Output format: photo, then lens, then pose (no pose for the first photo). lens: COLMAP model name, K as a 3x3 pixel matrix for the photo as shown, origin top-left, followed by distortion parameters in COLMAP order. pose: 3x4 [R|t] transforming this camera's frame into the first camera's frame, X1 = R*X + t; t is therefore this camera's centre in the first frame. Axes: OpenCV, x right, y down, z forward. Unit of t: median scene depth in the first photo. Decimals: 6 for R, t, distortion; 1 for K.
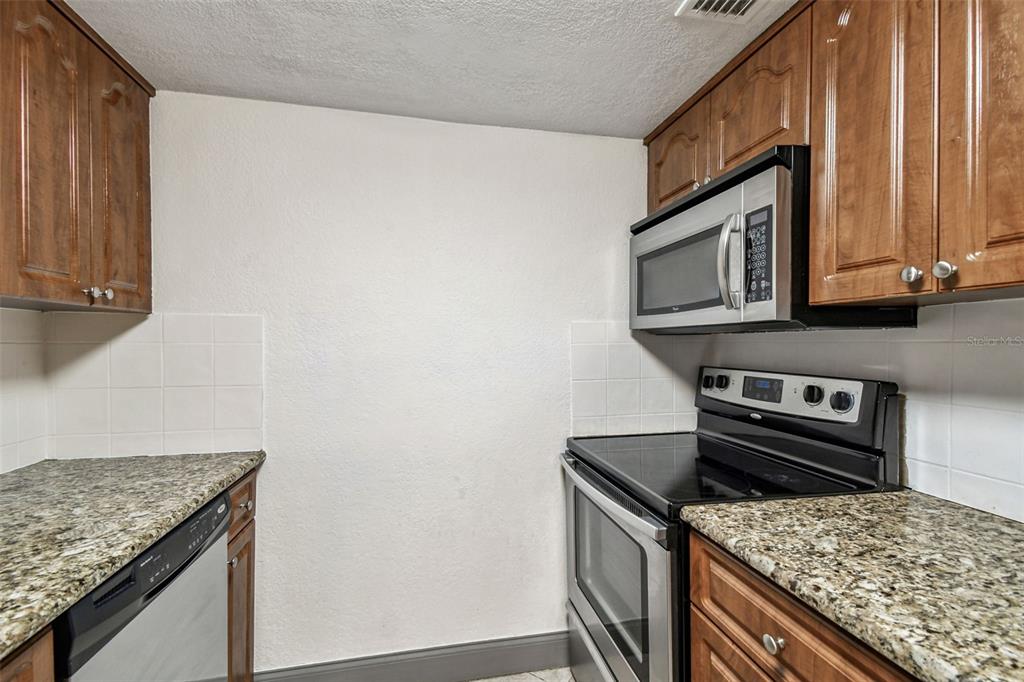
lens RADIAL K [[456.5, 0, 511.9], [0, 456.5, 350.1], [0, 0, 1]] dist [0.042830, -0.015440]
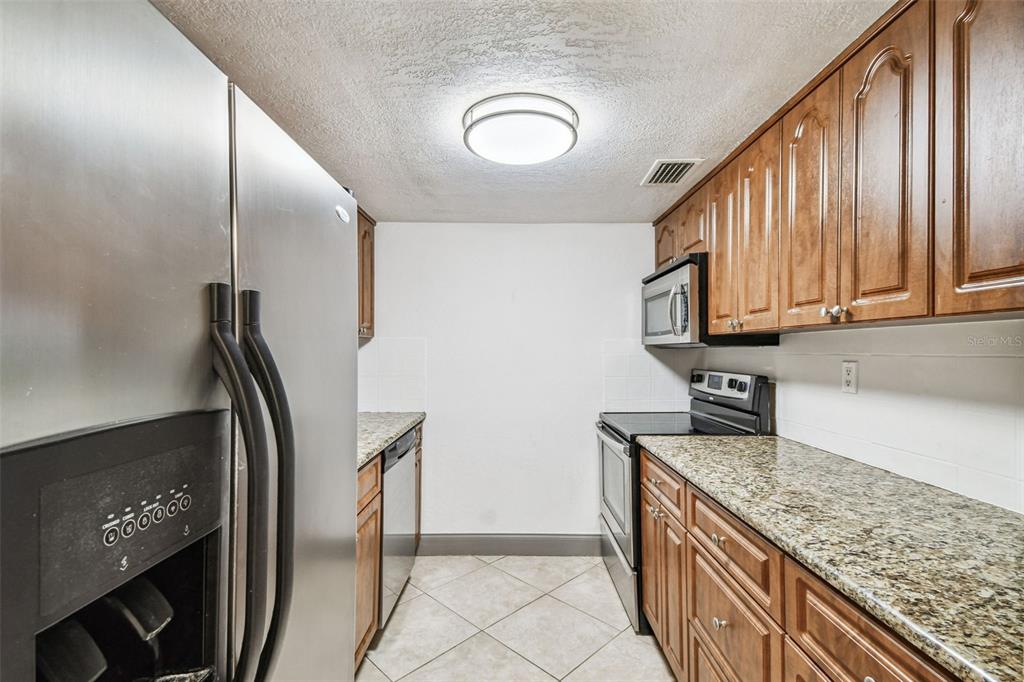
lens RADIAL K [[456.5, 0, 511.9], [0, 456.5, 350.1], [0, 0, 1]] dist [0.042830, -0.015440]
pose [[0.979251, 0.004383, -0.202602, 0.171842], [-0.007926, 0.999830, -0.016677, 0.003967], [0.202495, 0.017937, 0.979119, -0.766990]]
